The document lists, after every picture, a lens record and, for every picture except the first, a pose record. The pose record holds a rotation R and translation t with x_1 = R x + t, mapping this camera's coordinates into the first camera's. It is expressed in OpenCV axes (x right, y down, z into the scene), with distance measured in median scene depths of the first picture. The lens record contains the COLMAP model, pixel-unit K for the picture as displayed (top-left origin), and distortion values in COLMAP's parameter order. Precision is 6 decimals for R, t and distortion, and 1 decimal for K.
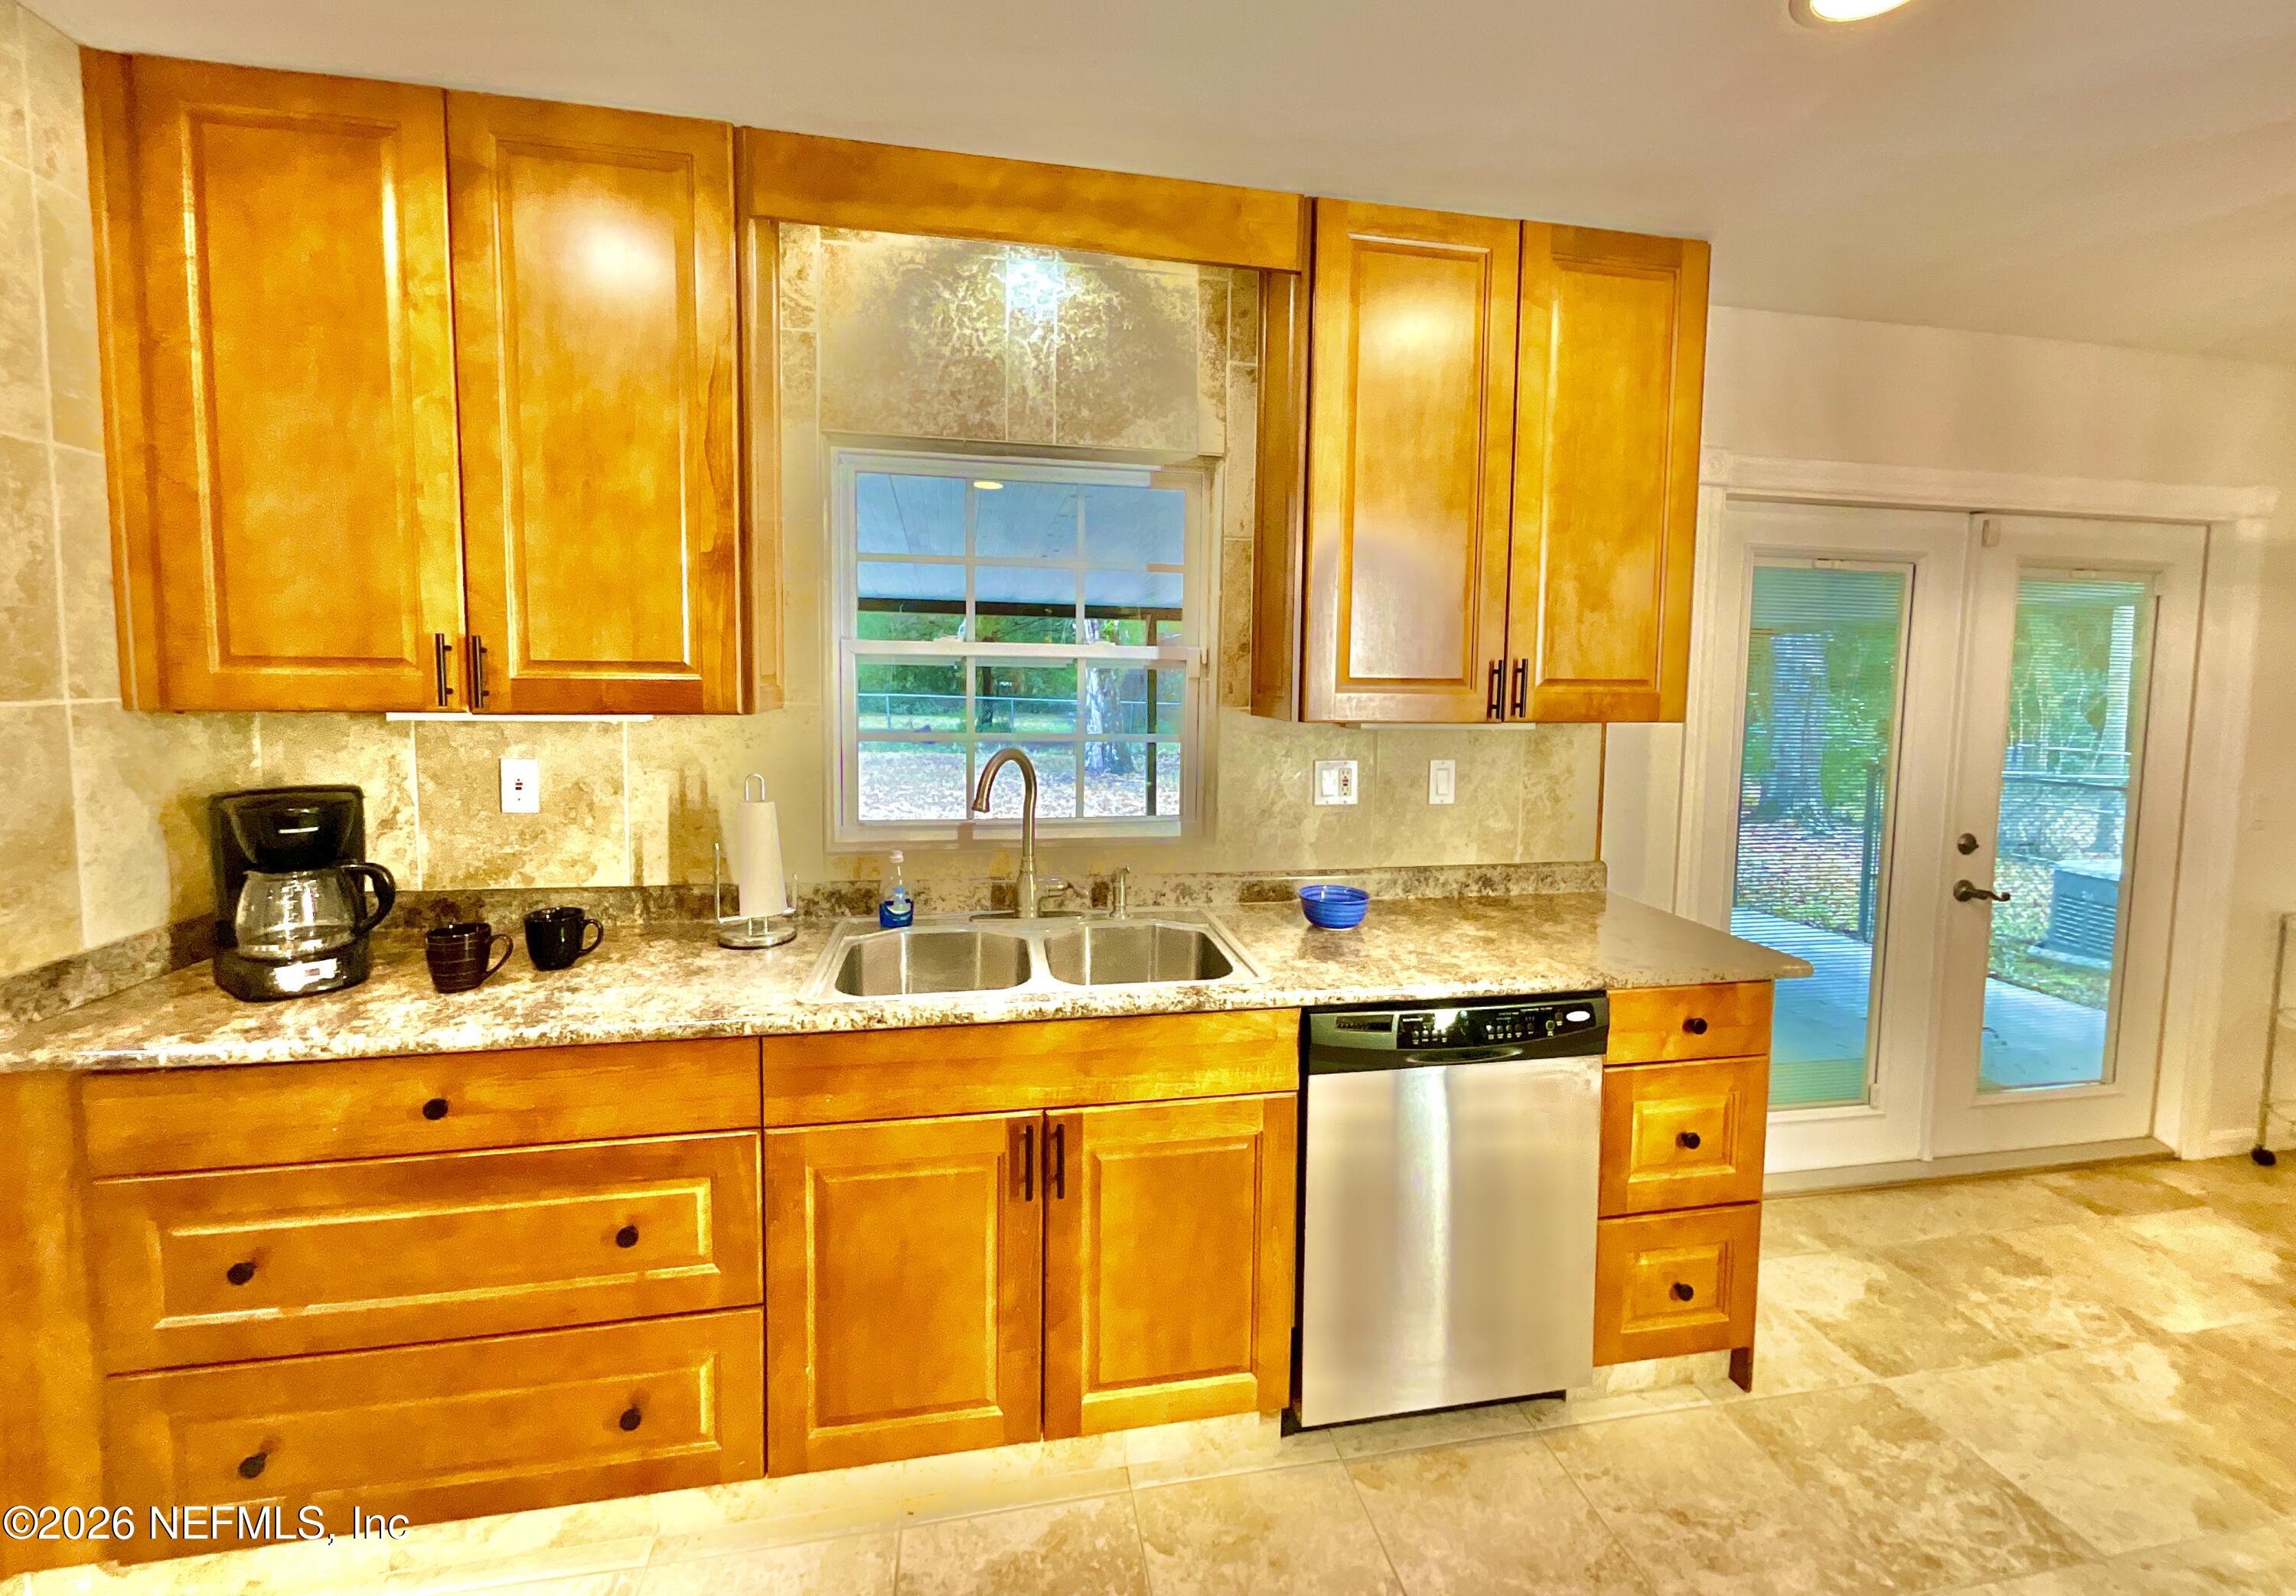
lens RADIAL K [[929.9, 0, 1150.6], [0, 929.9, 738.6], [0, 0, 1]] dist [-0.000122, 0.000832]
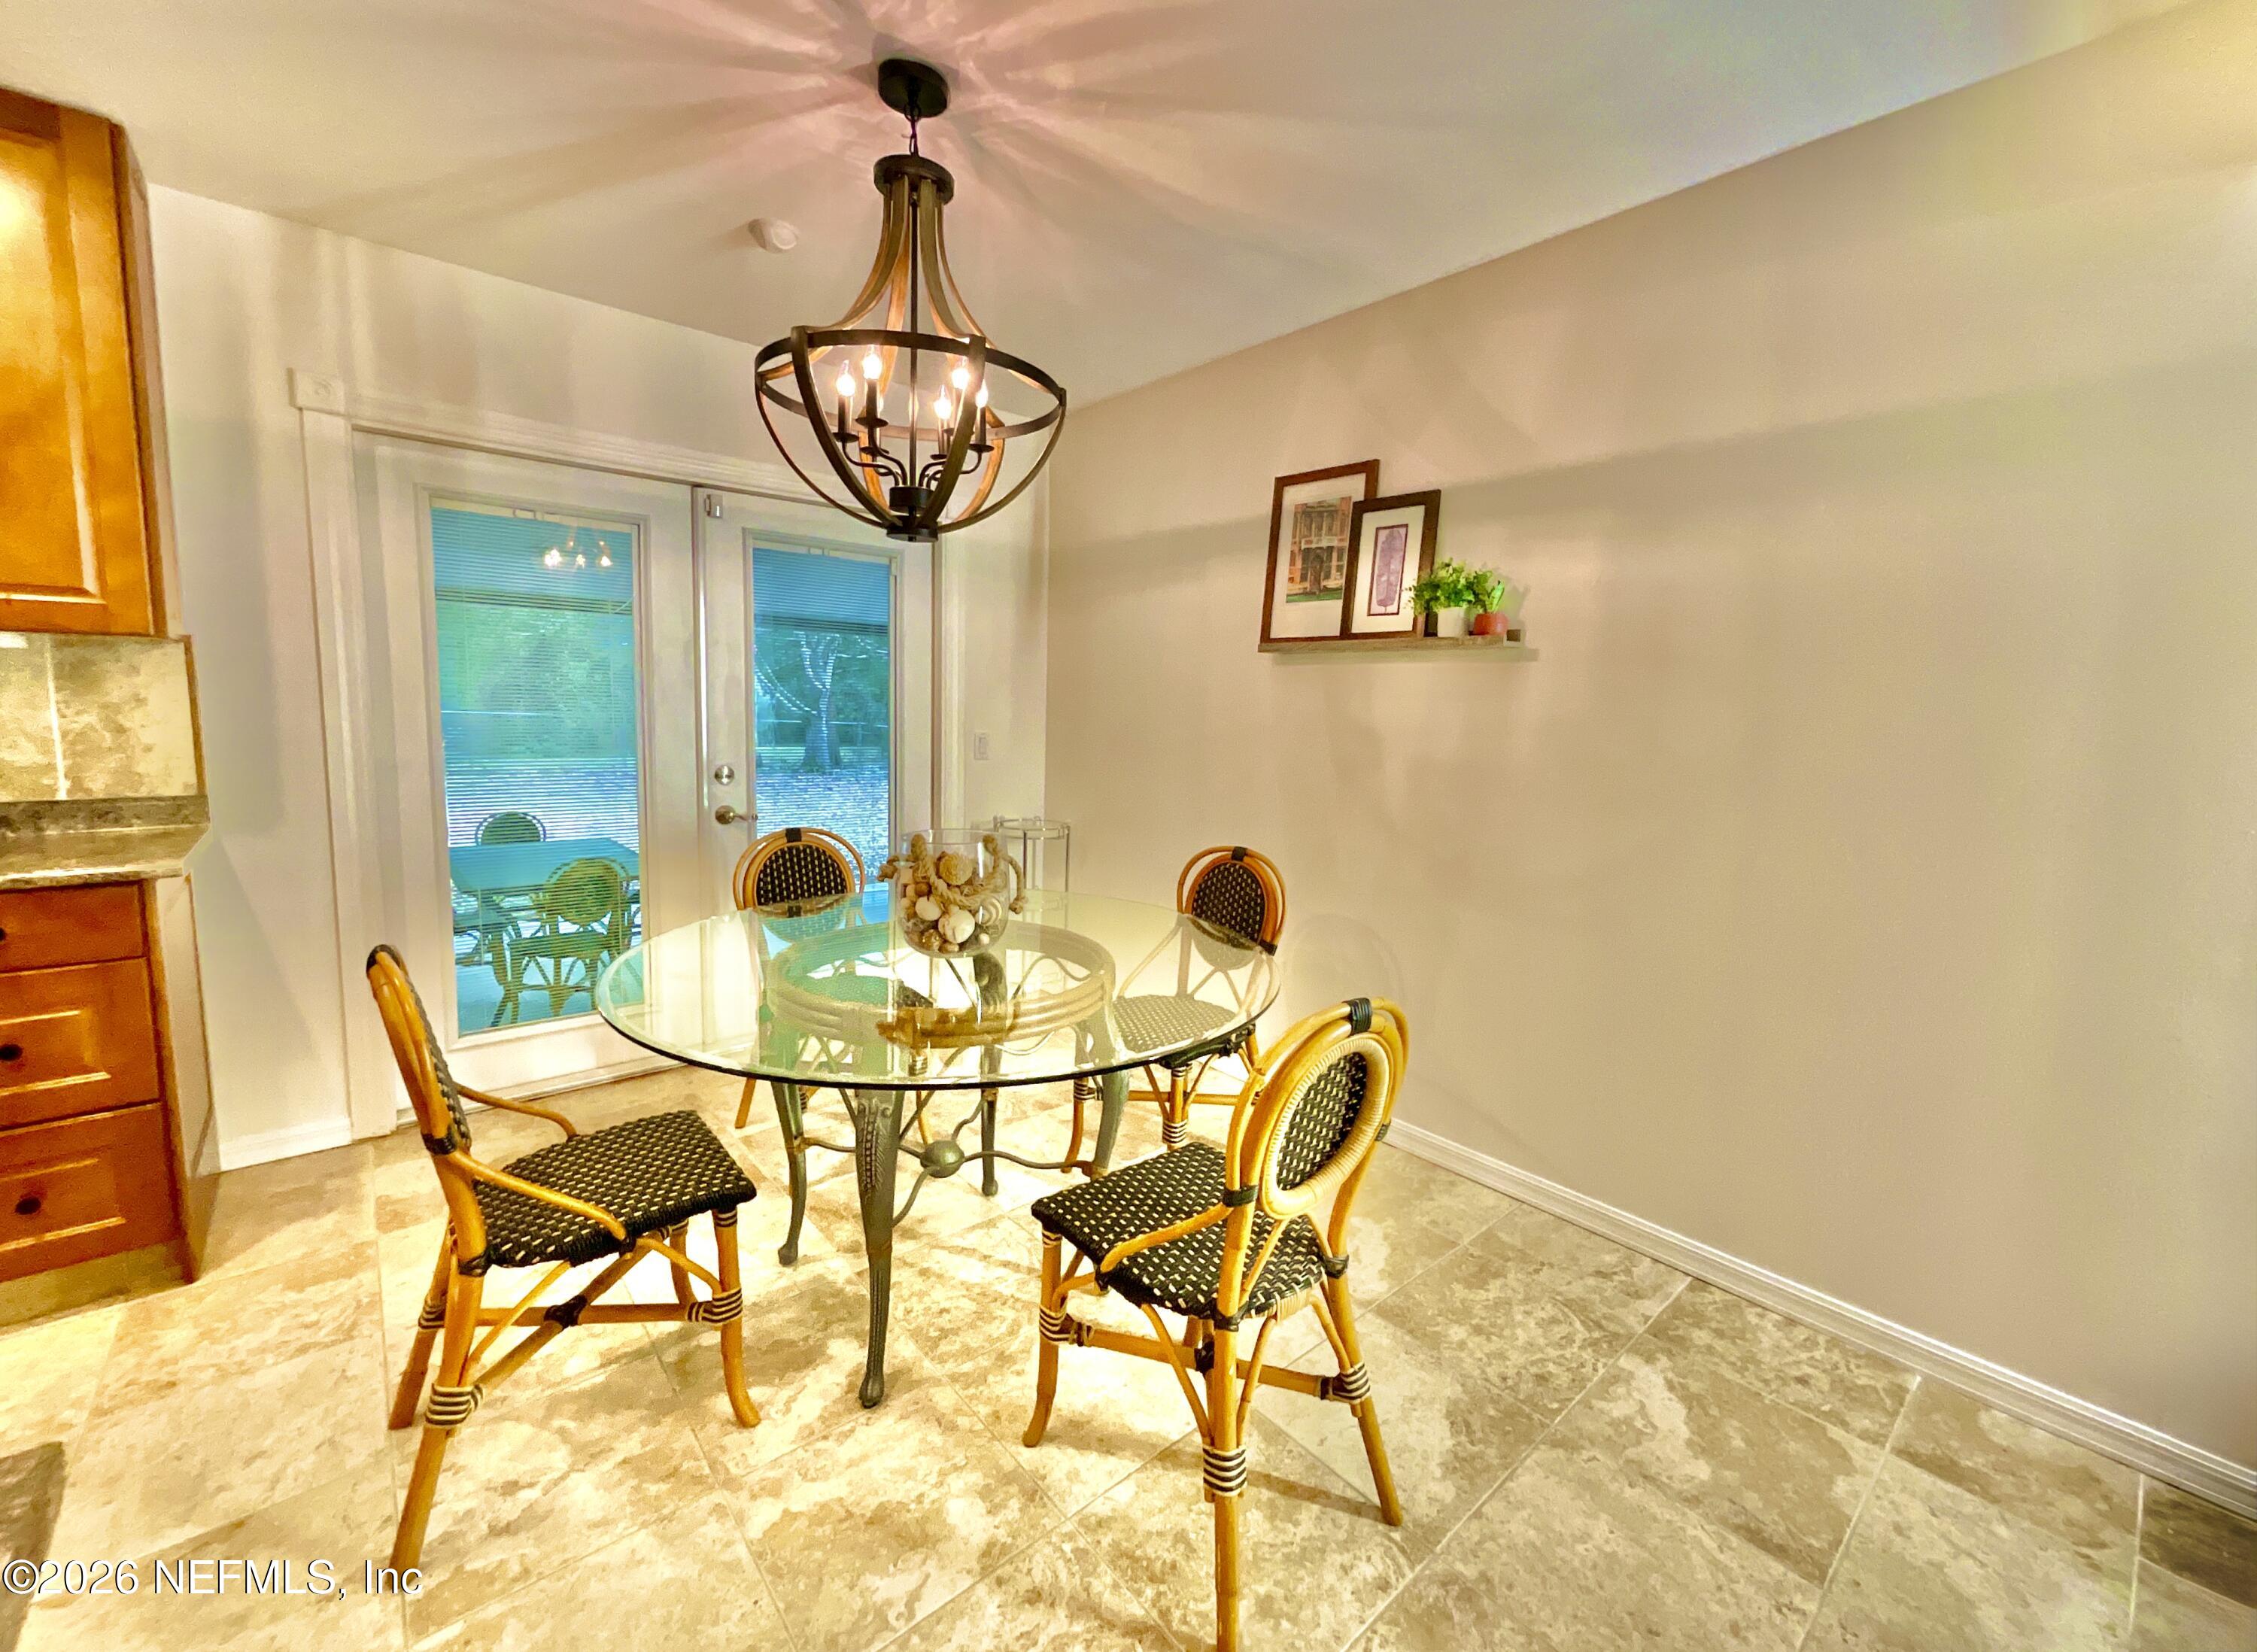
lens RADIAL K [[896.0, 0, 1137.8], [0, 896.0, 817.3], [0, 0, 1]] dist [-0.007472, -0.000226]
pose [[0.862819, -0.054218, 0.502598, 0.872486], [0.020454, 0.997162, 0.072456, 0.109841], [-0.505100, -0.052236, 0.861479, -0.284146]]
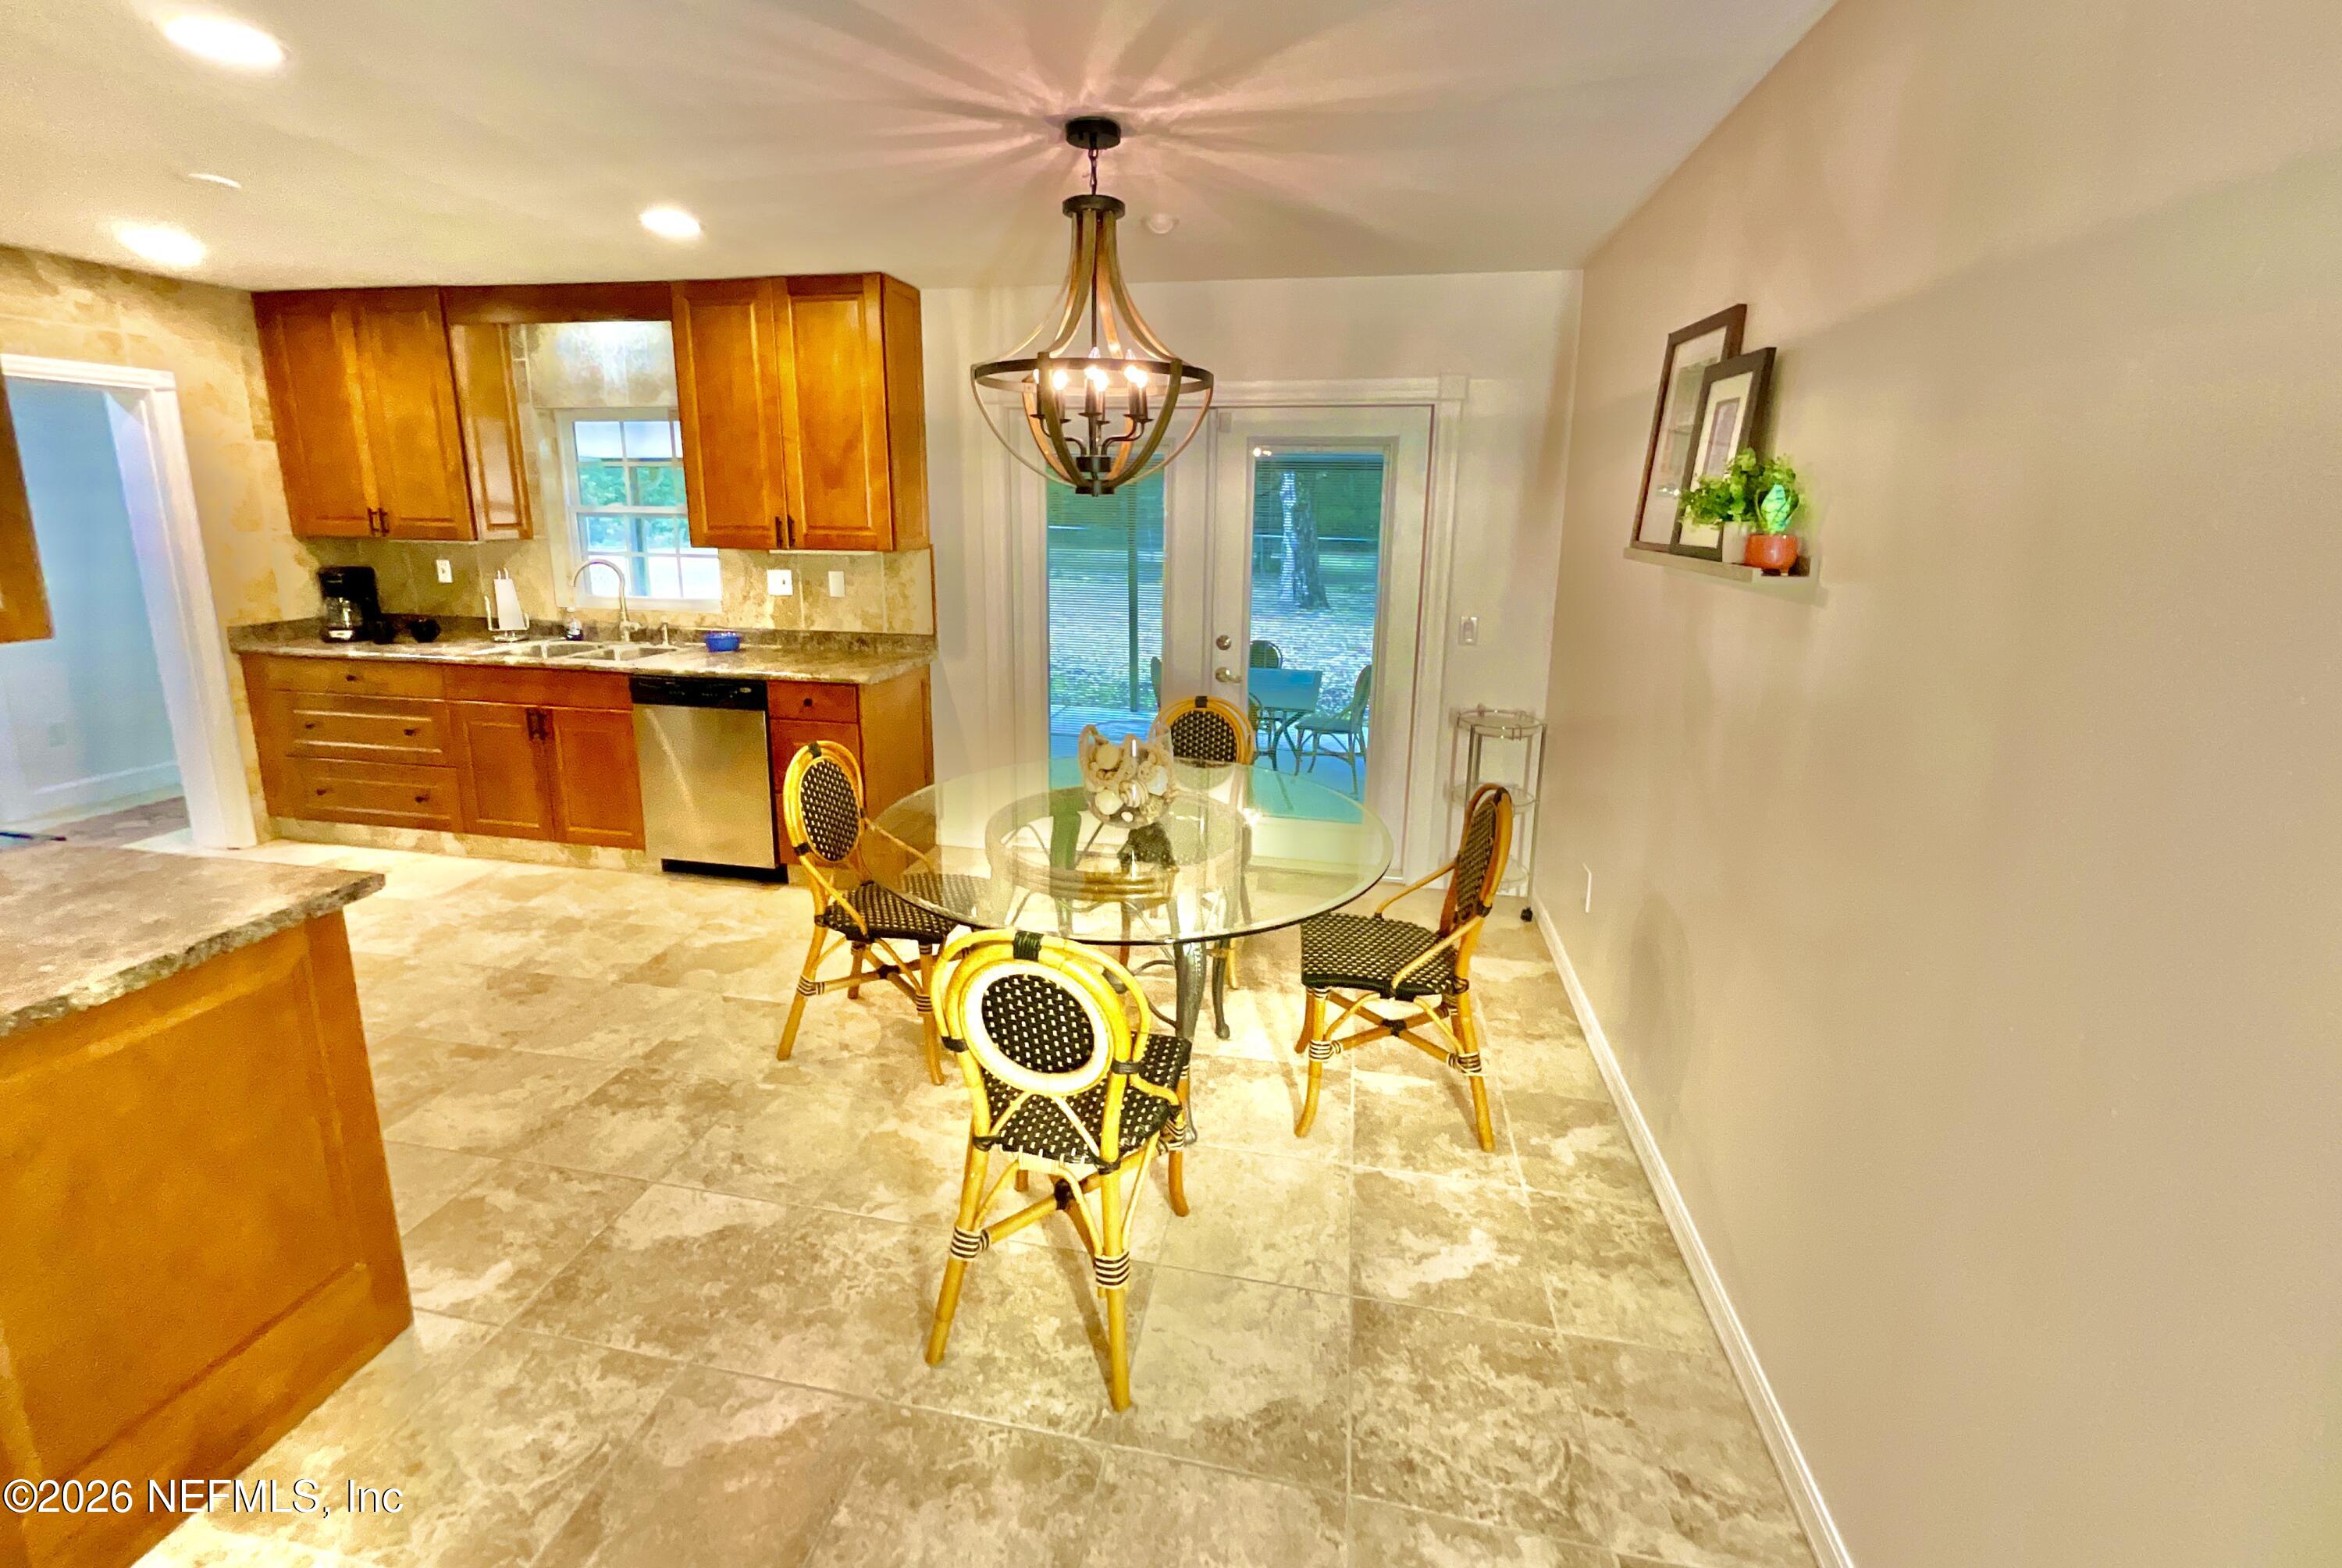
lens RADIAL K [[942.1, 0, 1178.0], [0, 942.1, 707.5], [0, 0, 1]] dist [-0.012369, 0.000317]
pose [[0.933976, 0.073916, -0.349606, 1.534848], [-0.025286, 0.989590, 0.141676, 0.009269], [0.356439, -0.123482, 0.926123, -0.447663]]
